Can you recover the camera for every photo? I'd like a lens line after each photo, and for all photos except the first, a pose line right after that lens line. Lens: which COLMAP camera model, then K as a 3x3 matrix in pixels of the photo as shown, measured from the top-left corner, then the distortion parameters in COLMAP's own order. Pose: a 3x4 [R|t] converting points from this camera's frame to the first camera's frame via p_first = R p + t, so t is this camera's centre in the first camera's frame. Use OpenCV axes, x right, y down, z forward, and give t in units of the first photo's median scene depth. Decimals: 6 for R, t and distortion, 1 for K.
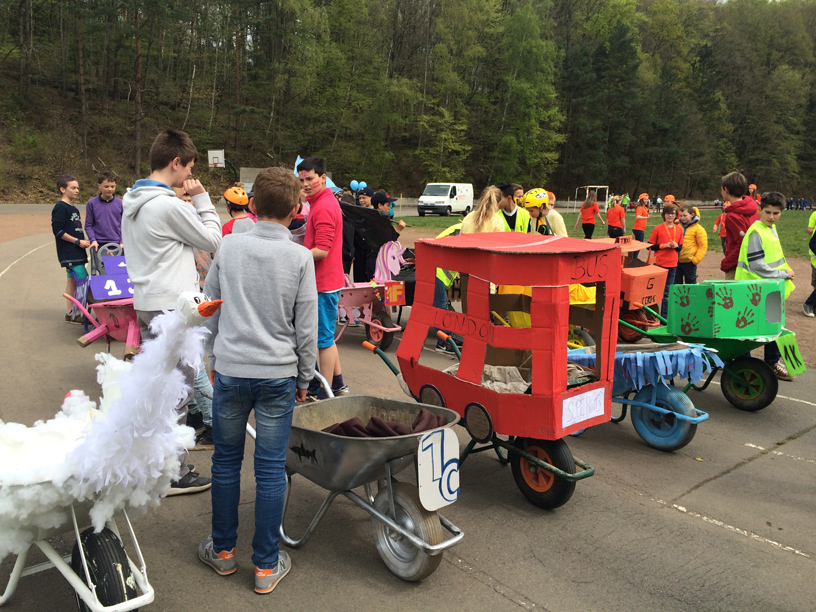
lens RADIAL K [[719.3, 0, 408.0], [0, 719.3, 312.4], [0, 0, 1]] dist [0.052519, -0.067395]
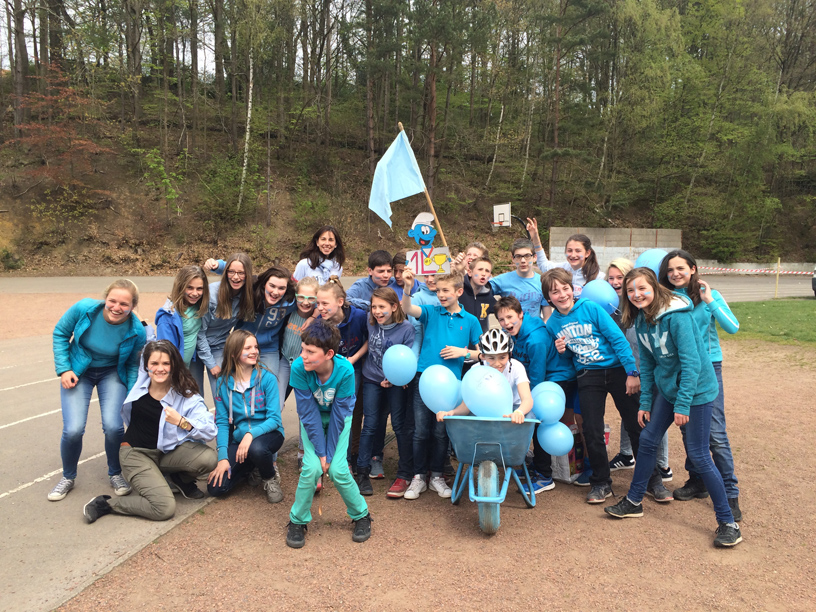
lens RADIAL K [[719.3, 0, 411.6], [0, 719.3, 306.2], [0, 0, 1]] dist [0.052519, -0.067395]
pose [[0.874711, 0.019738, -0.484243, 0.012915], [-0.066647, 0.994576, -0.079849, -0.048200], [0.480040, 0.102118, 0.871282, 0.283150]]
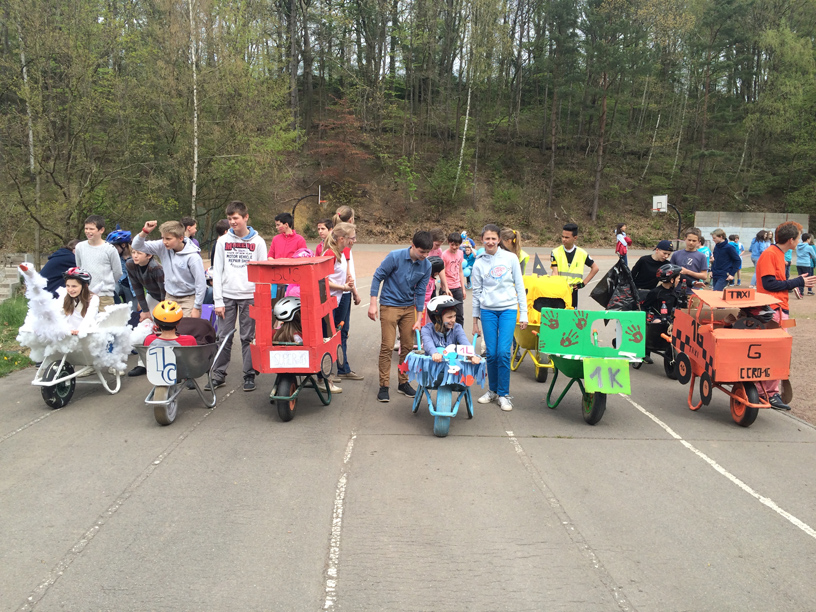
lens RADIAL K [[719.3, 0, 387.9], [0, 719.3, 302.6], [0, 0, 1]] dist [0.052519, -0.067395]
pose [[0.762376, 0.061332, -0.644222, 0.096327], [-0.109012, 0.993444, -0.034426, 0.002142], [0.637887, 0.096473, 0.764063, -0.008815]]
